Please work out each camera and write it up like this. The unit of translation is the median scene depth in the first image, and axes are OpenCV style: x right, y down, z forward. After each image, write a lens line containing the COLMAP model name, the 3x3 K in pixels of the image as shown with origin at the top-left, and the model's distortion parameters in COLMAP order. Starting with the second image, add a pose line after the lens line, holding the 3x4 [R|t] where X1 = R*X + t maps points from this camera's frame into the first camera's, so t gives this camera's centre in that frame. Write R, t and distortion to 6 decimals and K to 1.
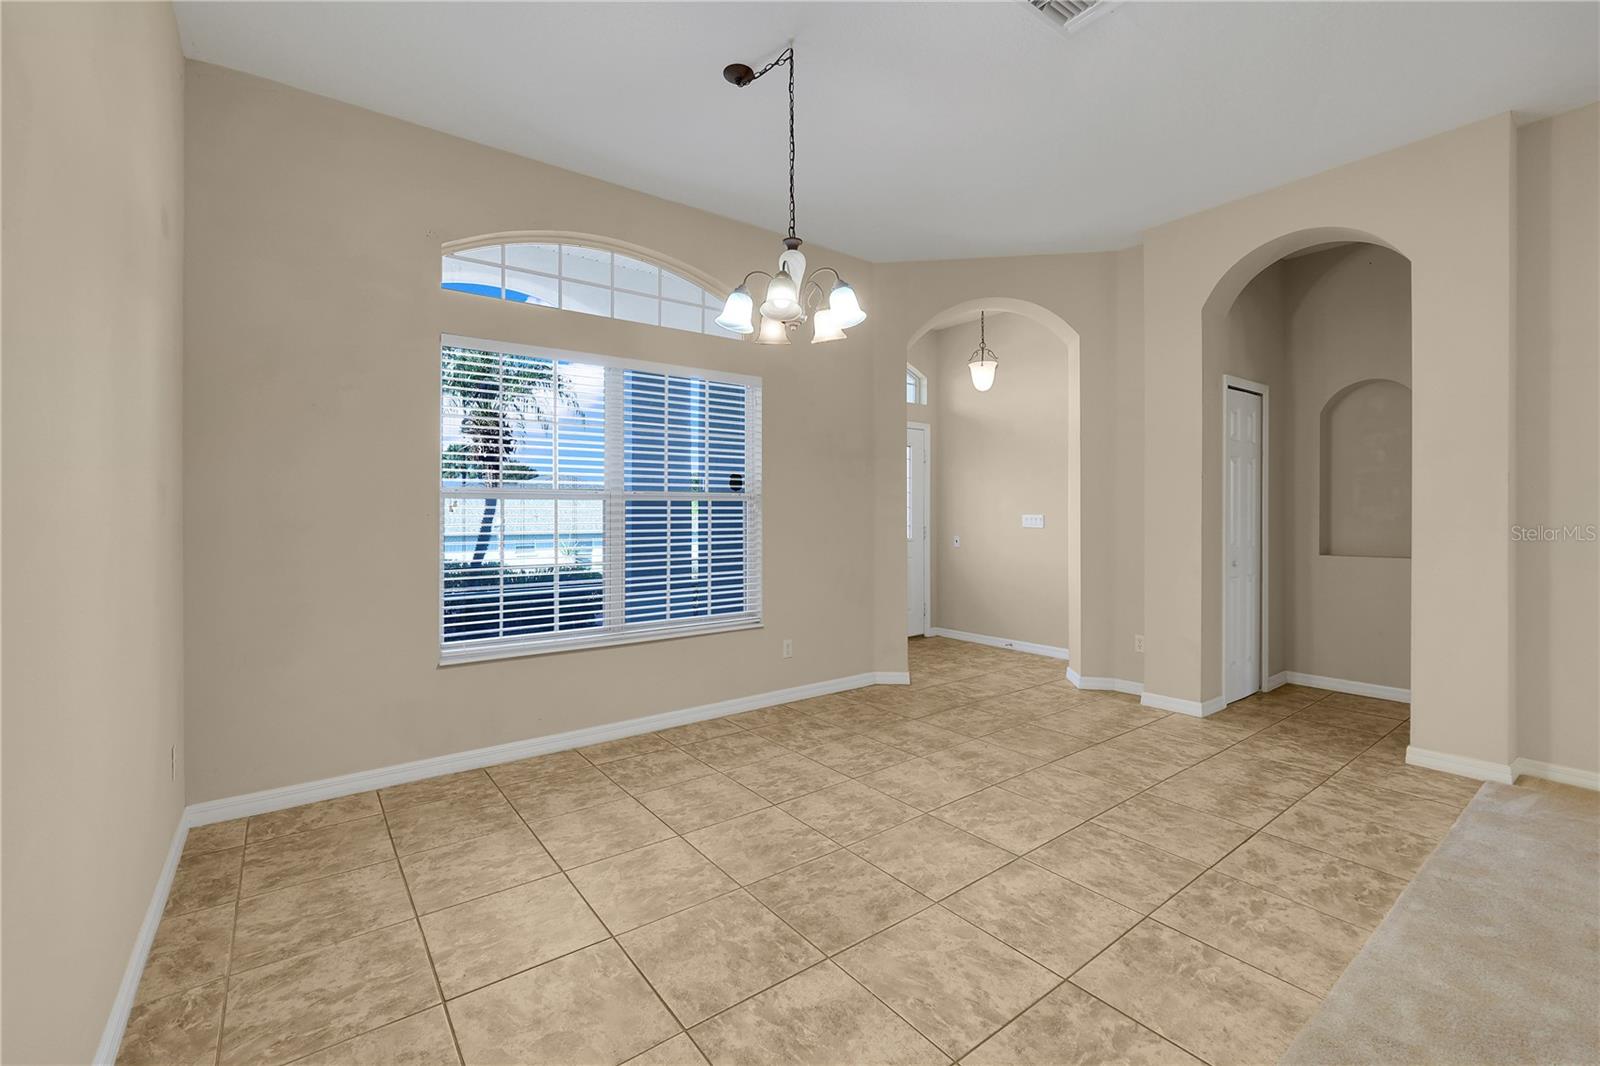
lens RADIAL K [[699.5, 0, 796.8], [0, 699.5, 512.7], [0, 0, 1]] dist [-0.001230, -0.000215]
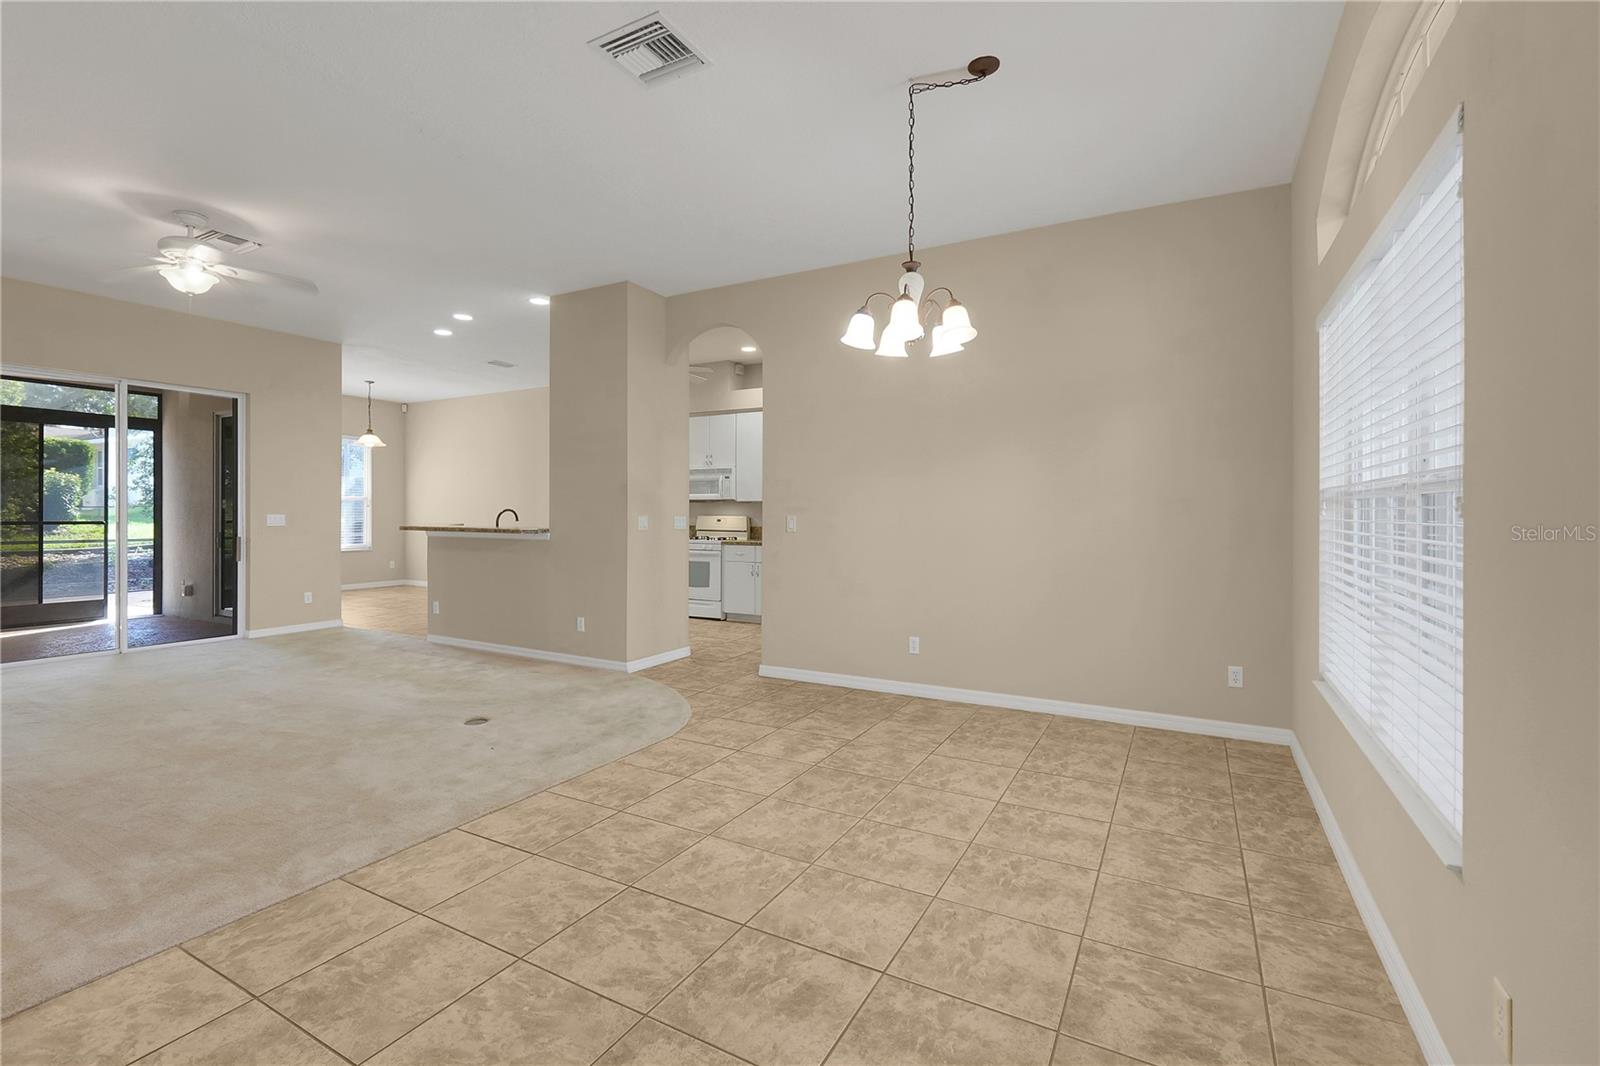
lens RADIAL K [[699.5, 0, 796.8], [0, 699.5, 512.7], [0, 0, 1]] dist [-0.001230, -0.000215]
pose [[-0.913722, -0.002874, -0.406330, 0.572444], [-0.004882, 0.999980, 0.003906, -0.008828], [0.406311, 0.005552, -0.913718, 1.836392]]
